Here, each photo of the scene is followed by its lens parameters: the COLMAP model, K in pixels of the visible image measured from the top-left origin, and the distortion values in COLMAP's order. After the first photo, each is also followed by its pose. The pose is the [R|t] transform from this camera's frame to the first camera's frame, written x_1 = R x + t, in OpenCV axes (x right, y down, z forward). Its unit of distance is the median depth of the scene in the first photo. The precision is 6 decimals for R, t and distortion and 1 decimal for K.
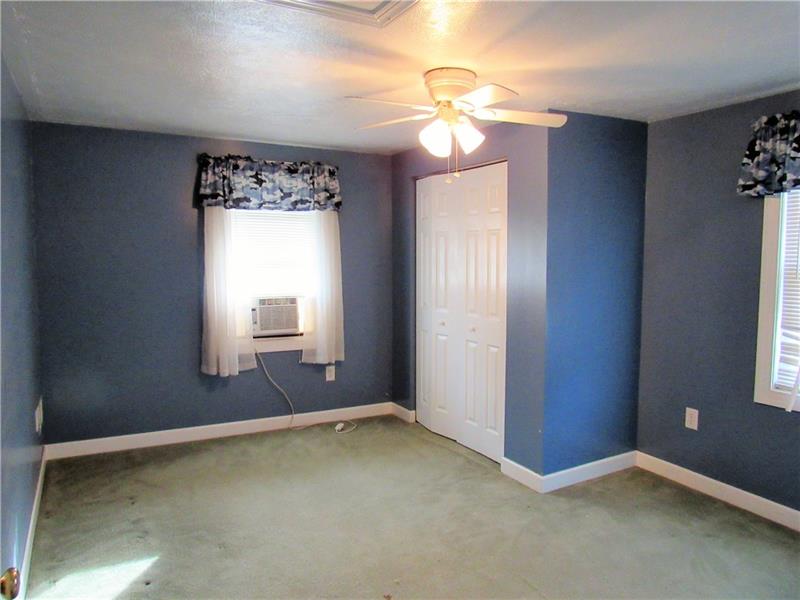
lens RADIAL K [[569.0, 0, 398.4], [0, 569.0, 298.3], [0, 0, 1]] dist [-0.036429, 0.008680]
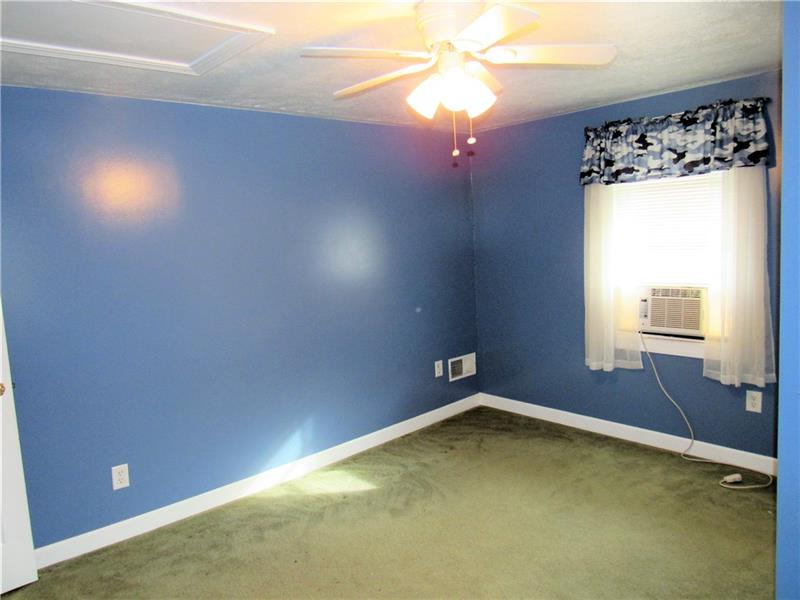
lens RADIAL K [[569.0, 0, 395.0], [0, 569.0, 298.1], [0, 0, 1]] dist [-0.036429, 0.008680]
pose [[0.230338, 0.090718, -0.968873, 0.471609], [-0.022571, 0.995875, 0.087881, -0.048505], [0.972849, 0.001626, 0.231435, 0.449113]]
